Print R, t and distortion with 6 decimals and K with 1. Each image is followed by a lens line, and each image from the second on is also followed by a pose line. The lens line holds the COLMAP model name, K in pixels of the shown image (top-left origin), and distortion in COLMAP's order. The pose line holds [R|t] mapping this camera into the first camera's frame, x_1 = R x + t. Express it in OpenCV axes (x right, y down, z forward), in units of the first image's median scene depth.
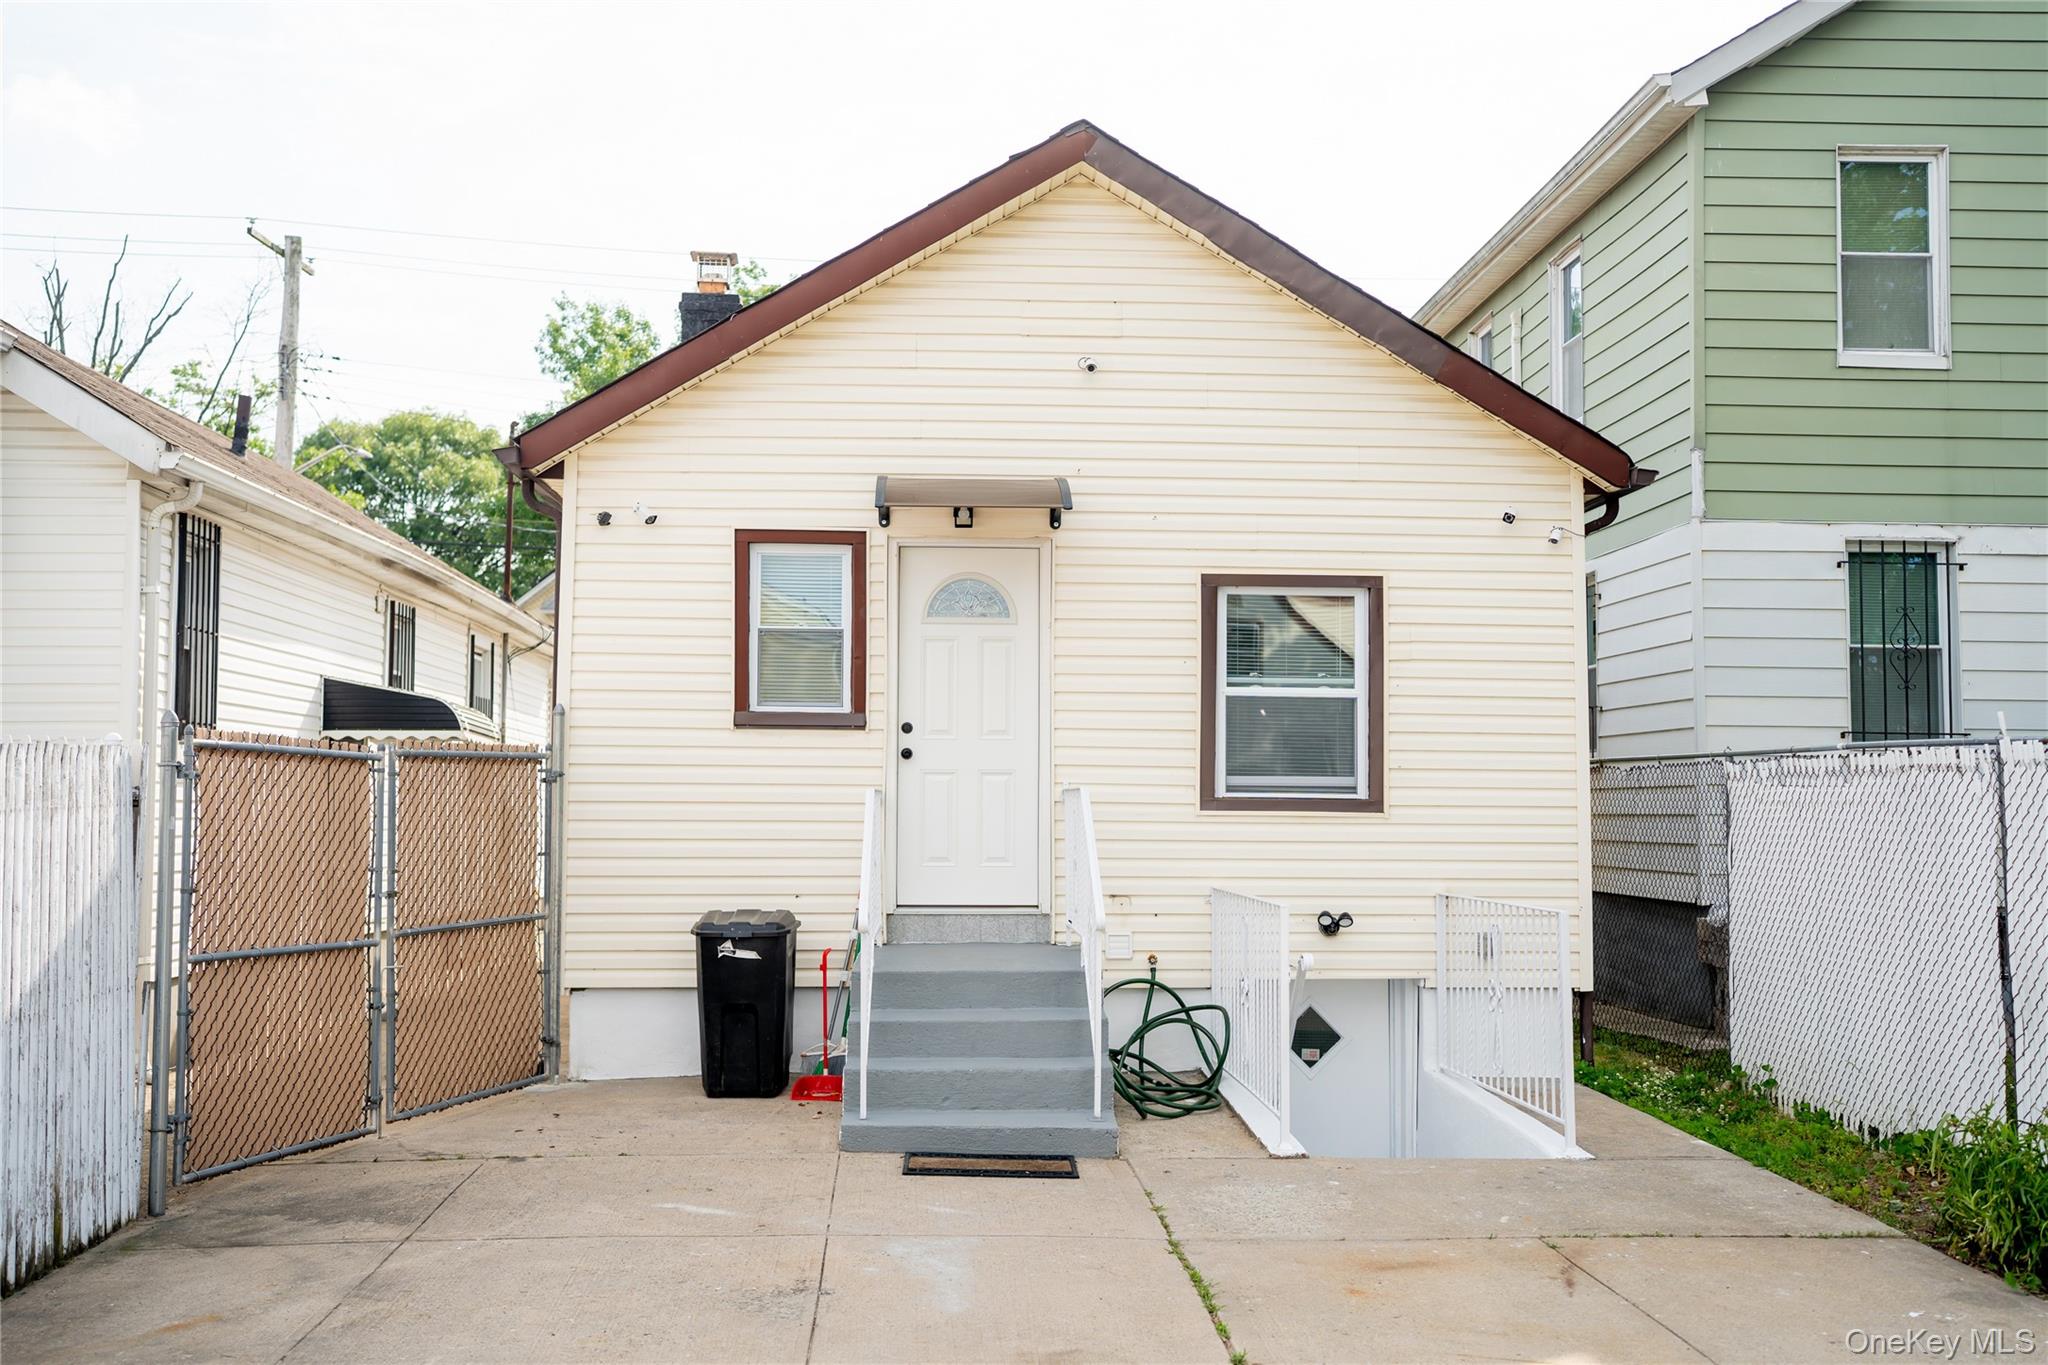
lens RADIAL K [[1974.3, 0, 1028.3], [0, 1974.3, 689.6], [0, 0, 1]] dist [0.003793, 0.000000]
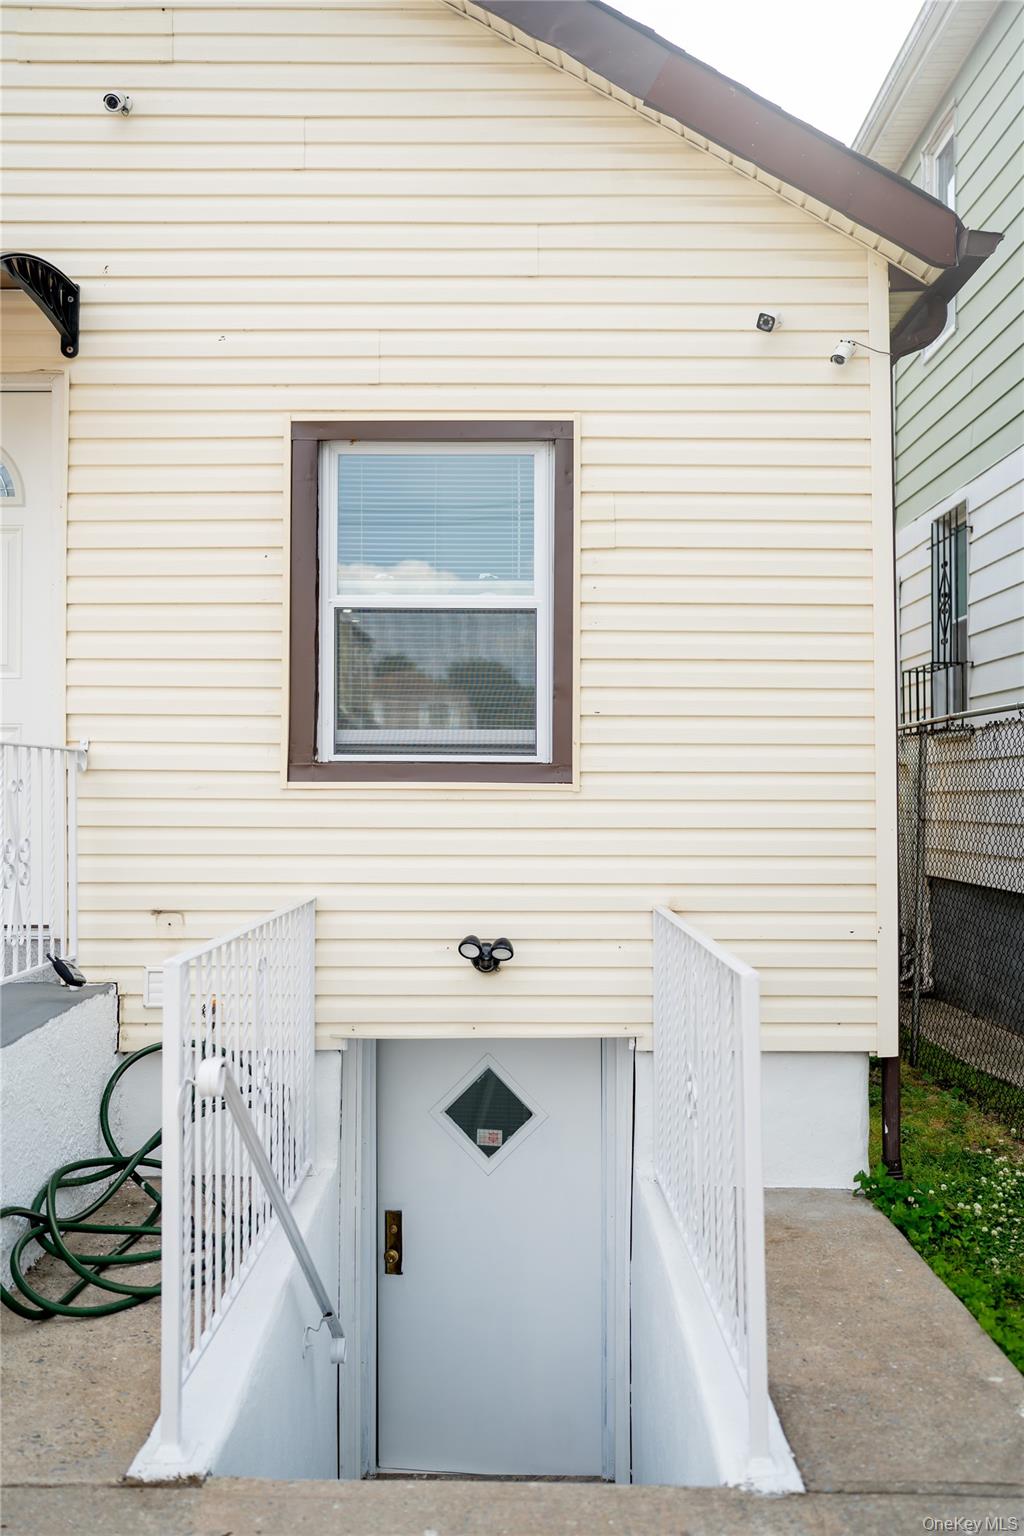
lens RADIAL K [[1480.7, 0, 507.7], [0, 1480.7, 767.5], [0, 0, 1]] dist [0.003793, 0.000000]
pose [[0.997761, -0.006407, -0.066577, 0.190605], [0.009001, 0.999209, 0.038735, 0.037803], [0.066276, -0.039247, 0.997029, 0.509726]]
